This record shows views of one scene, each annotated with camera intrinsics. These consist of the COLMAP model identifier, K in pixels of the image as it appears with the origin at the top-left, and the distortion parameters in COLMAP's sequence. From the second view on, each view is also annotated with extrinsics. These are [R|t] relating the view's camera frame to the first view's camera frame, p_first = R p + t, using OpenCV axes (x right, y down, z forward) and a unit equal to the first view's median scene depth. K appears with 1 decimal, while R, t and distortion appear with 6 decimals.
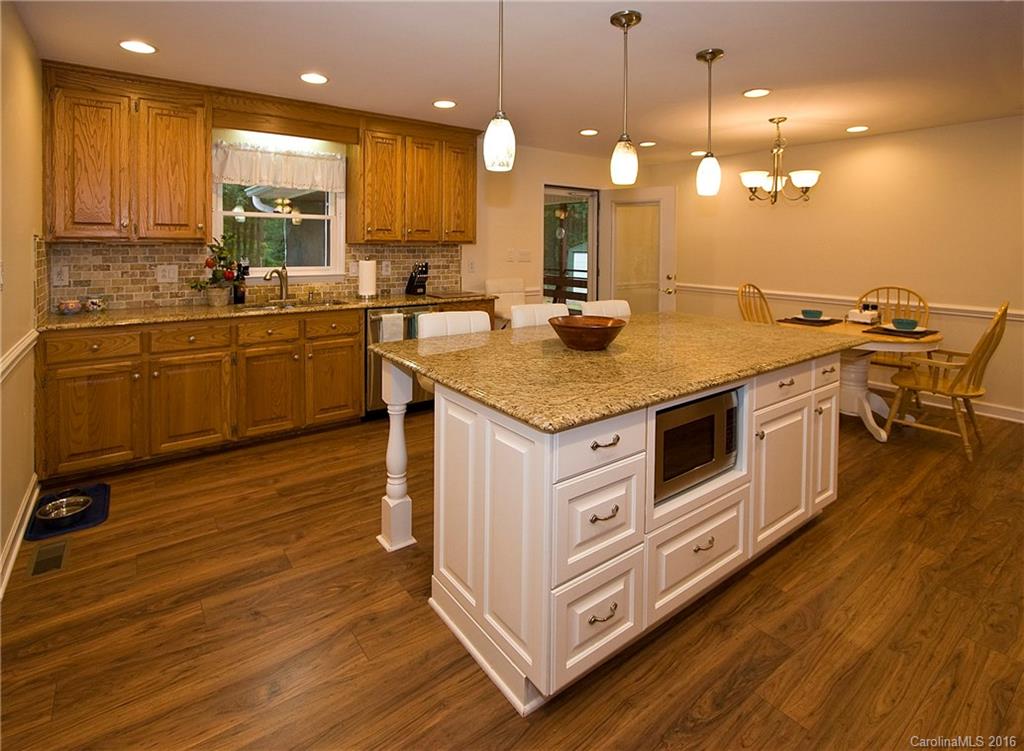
lens RADIAL K [[512.3, 0, 508.5], [0, 512.3, 246.8], [0, 0, 1]] dist [-0.003015, -0.001321]
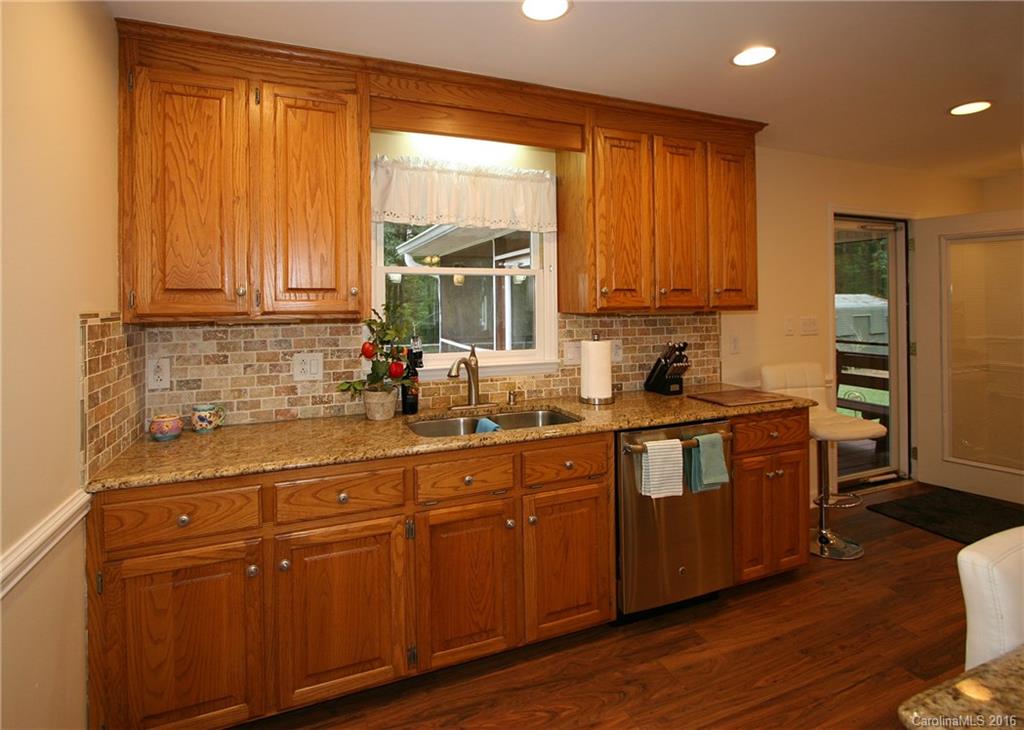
lens RADIAL K [[509.9, 0, 497.3], [0, 509.9, 296.5], [0, 0, 1]] dist [-0.005947, 0.000229]
pose [[0.965630, -0.017050, -0.259359, -0.276490], [0.013223, 0.999776, -0.016497, -0.021072], [0.259583, 0.012500, 0.965640, 0.452303]]
